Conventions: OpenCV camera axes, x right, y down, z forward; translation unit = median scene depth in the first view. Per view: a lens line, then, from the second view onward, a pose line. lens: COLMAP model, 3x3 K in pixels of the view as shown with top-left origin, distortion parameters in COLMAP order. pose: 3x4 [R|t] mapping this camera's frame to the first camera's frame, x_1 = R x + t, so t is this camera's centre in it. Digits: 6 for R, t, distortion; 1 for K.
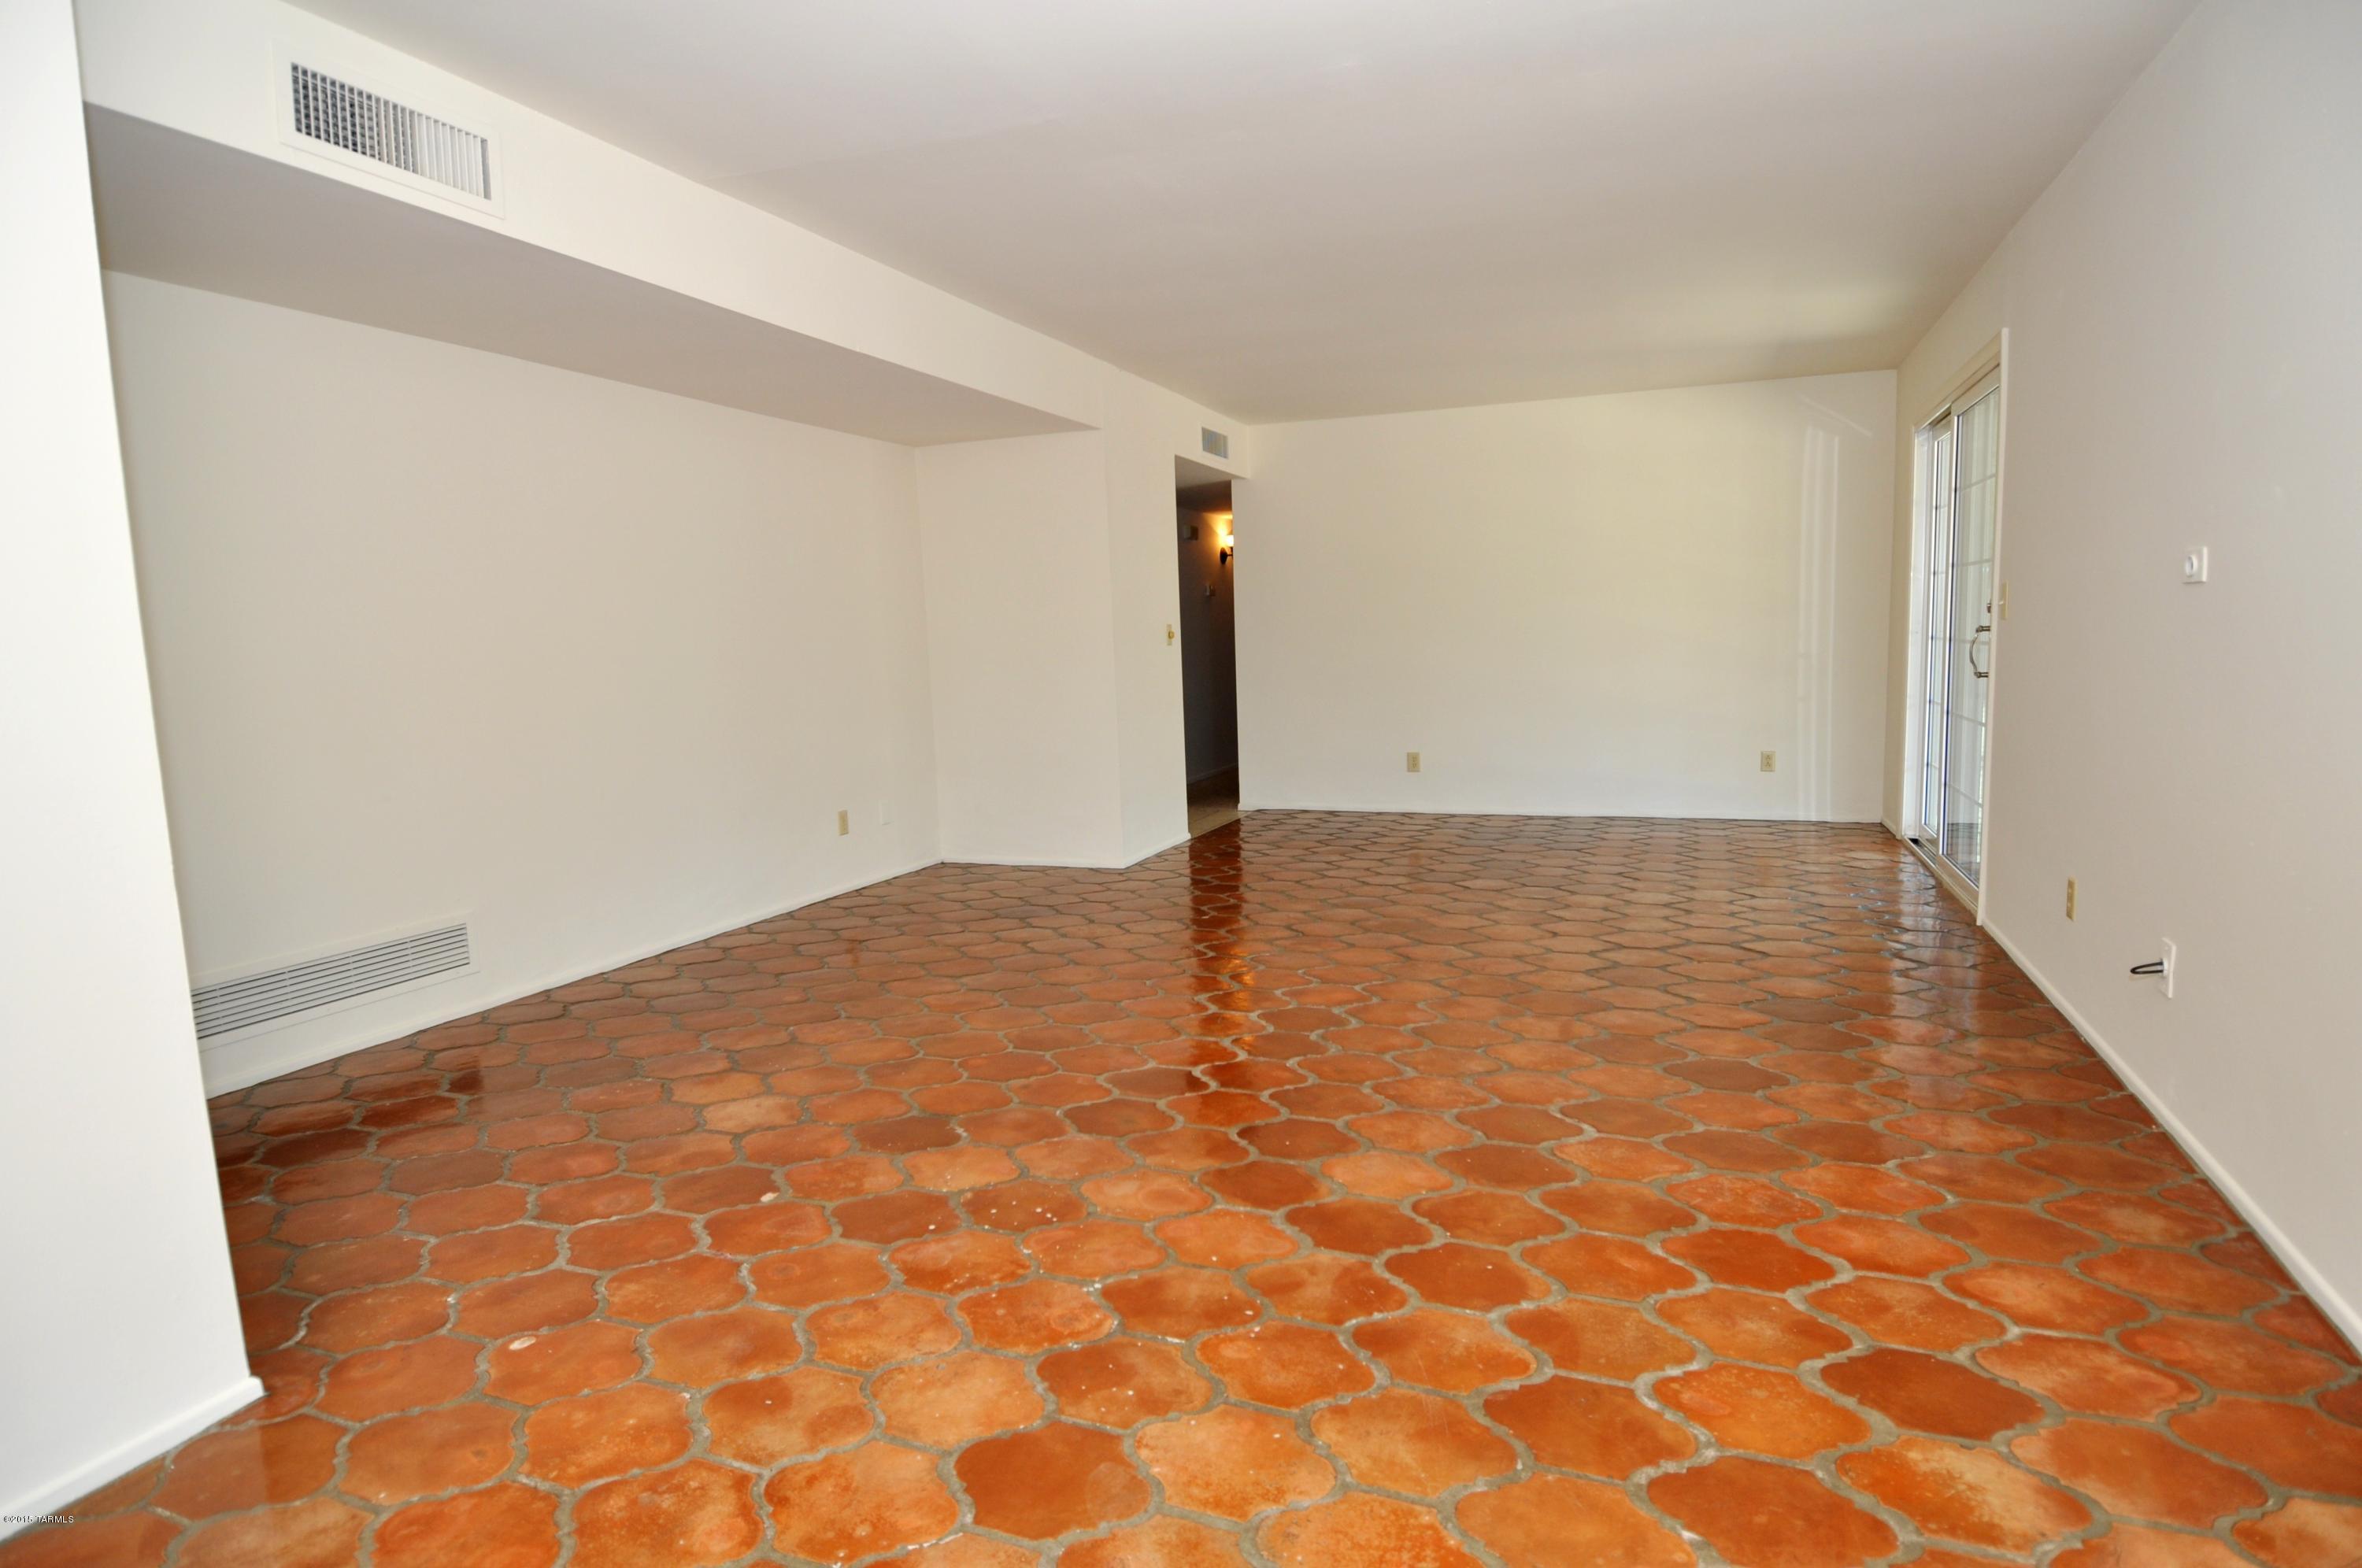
lens RADIAL K [[1215.7, 0, 1200.6], [0, 1215.7, 788.7], [0, 0, 1]] dist [0.049234, -0.053906]
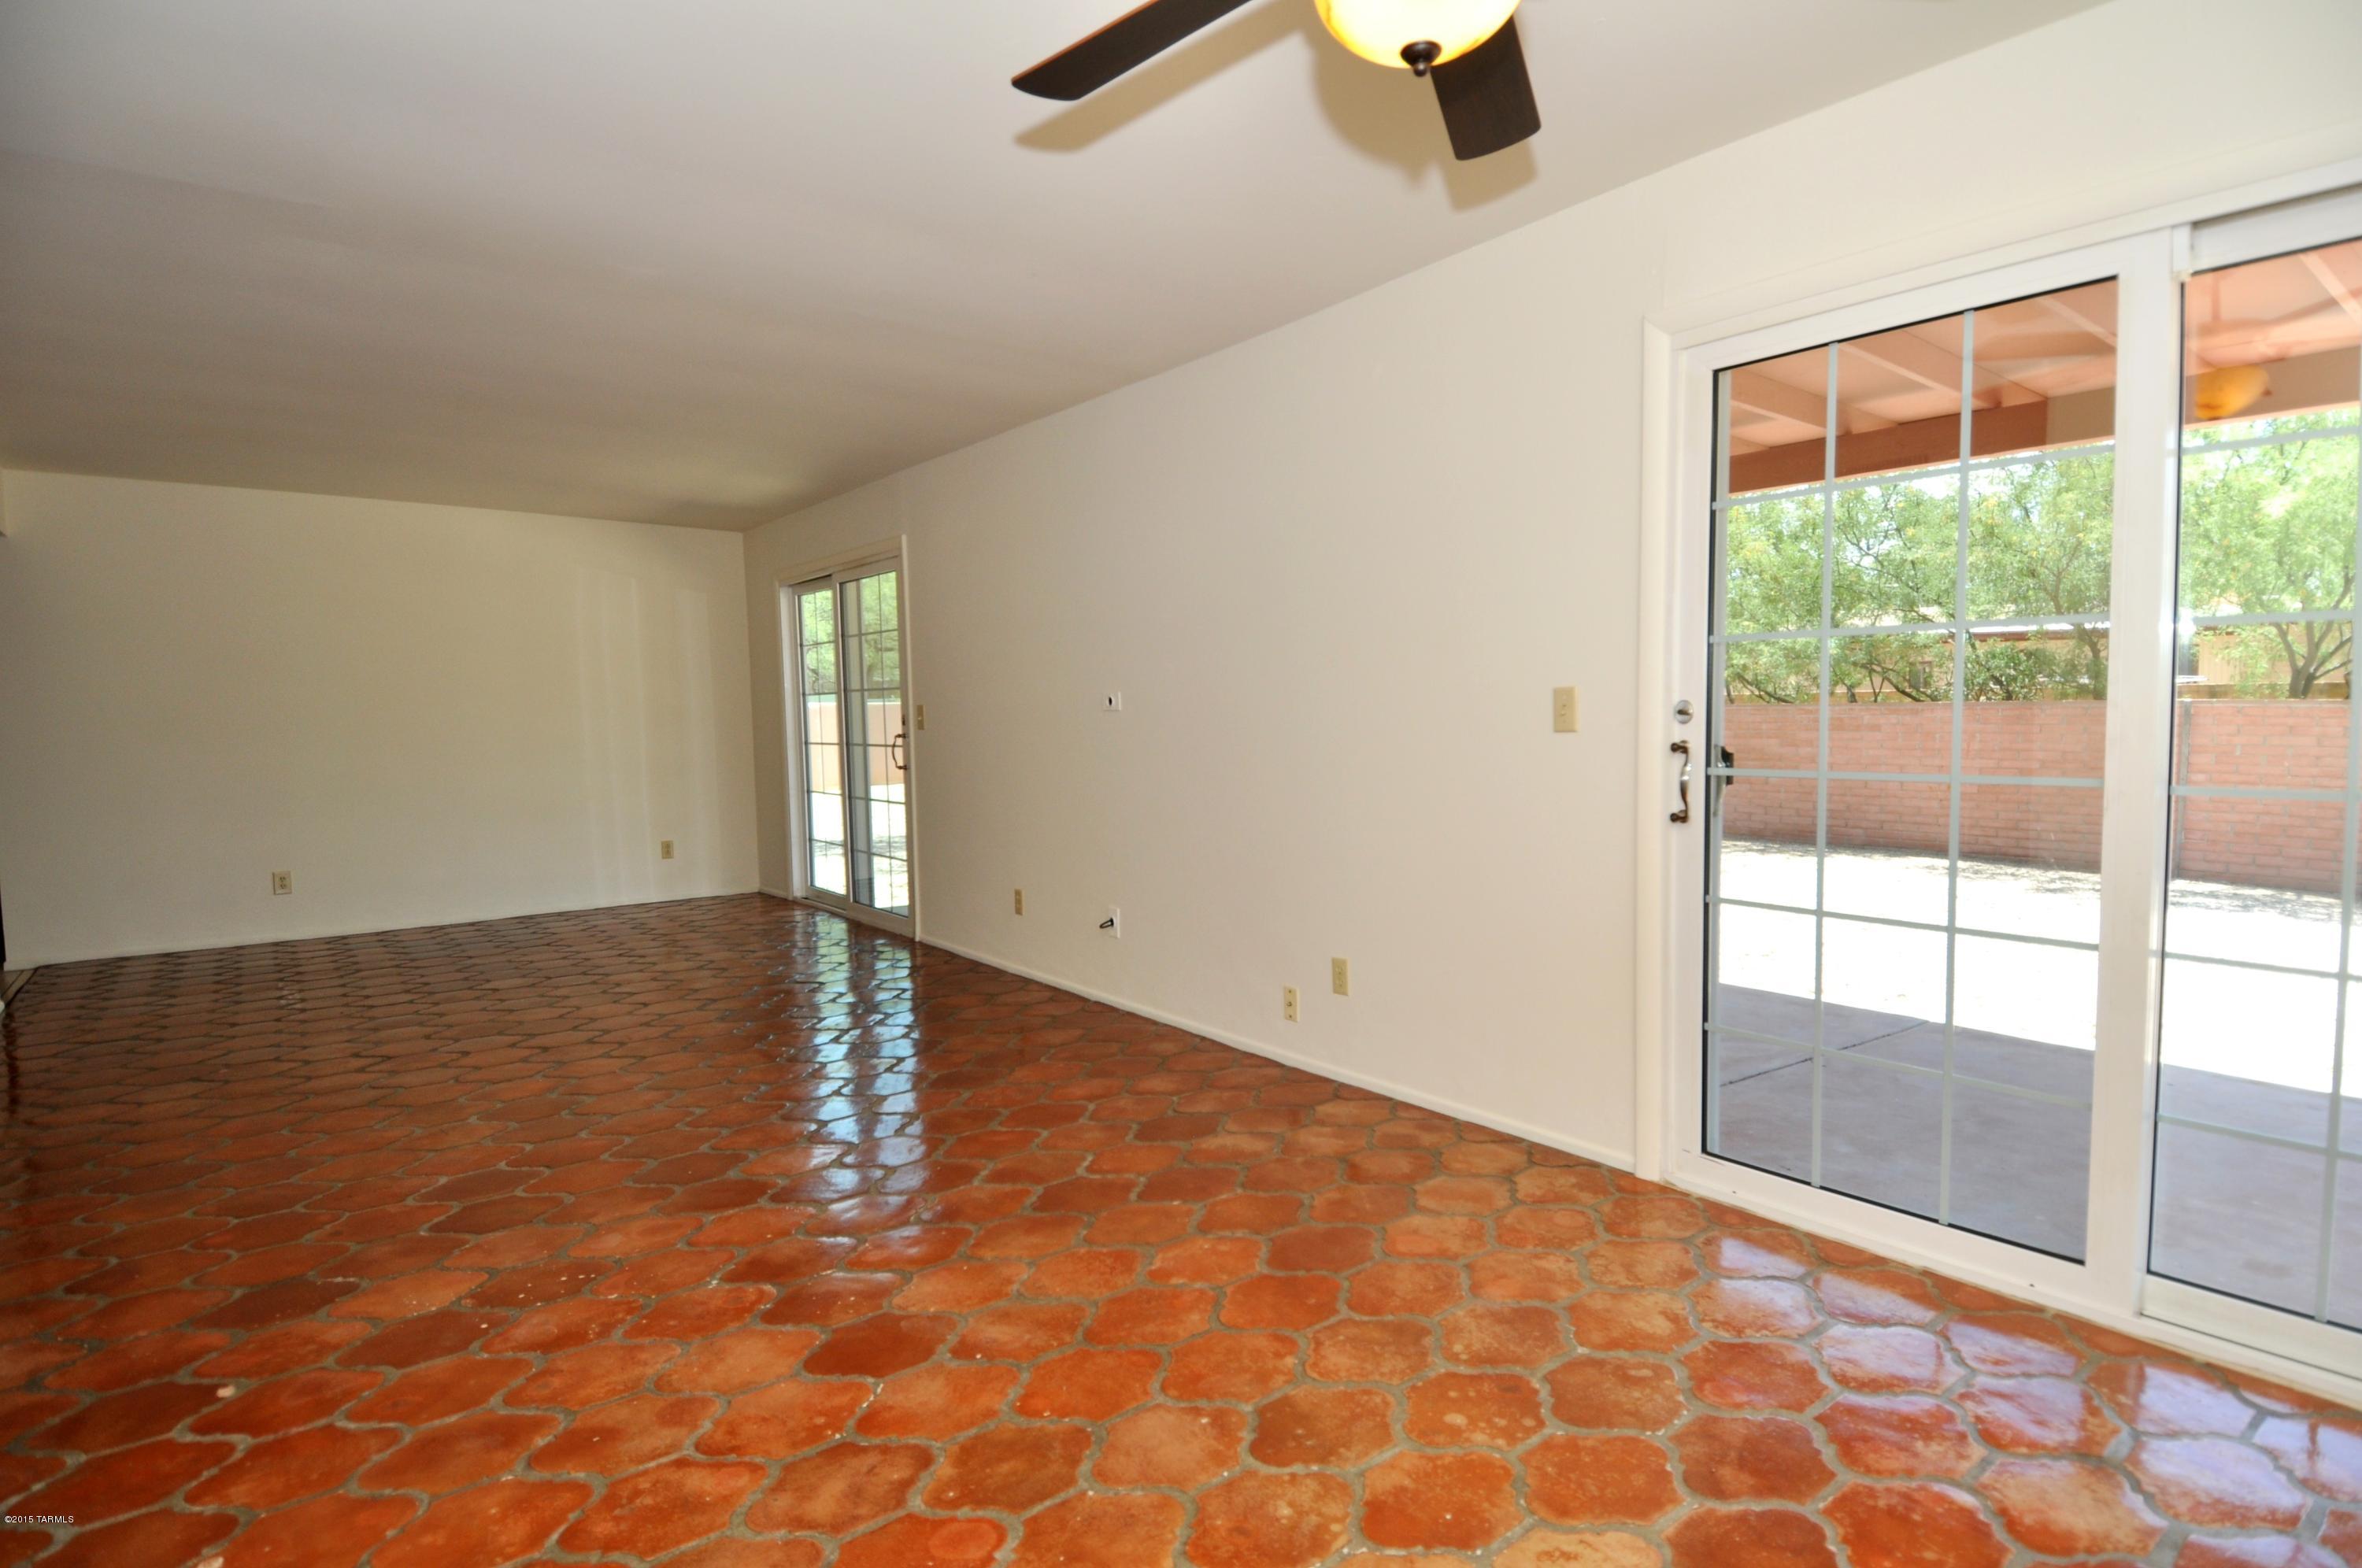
lens RADIAL K [[1215.7, 0, 1200.6], [0, 1215.7, 788.7], [0, 0, 1]] dist [0.049234, -0.053906]
pose [[0.509335, -0.030191, 0.860038, -0.788566], [0.105499, 0.994037, -0.027584, 0.016357], [-0.854077, 0.104783, 0.509483, -0.044792]]
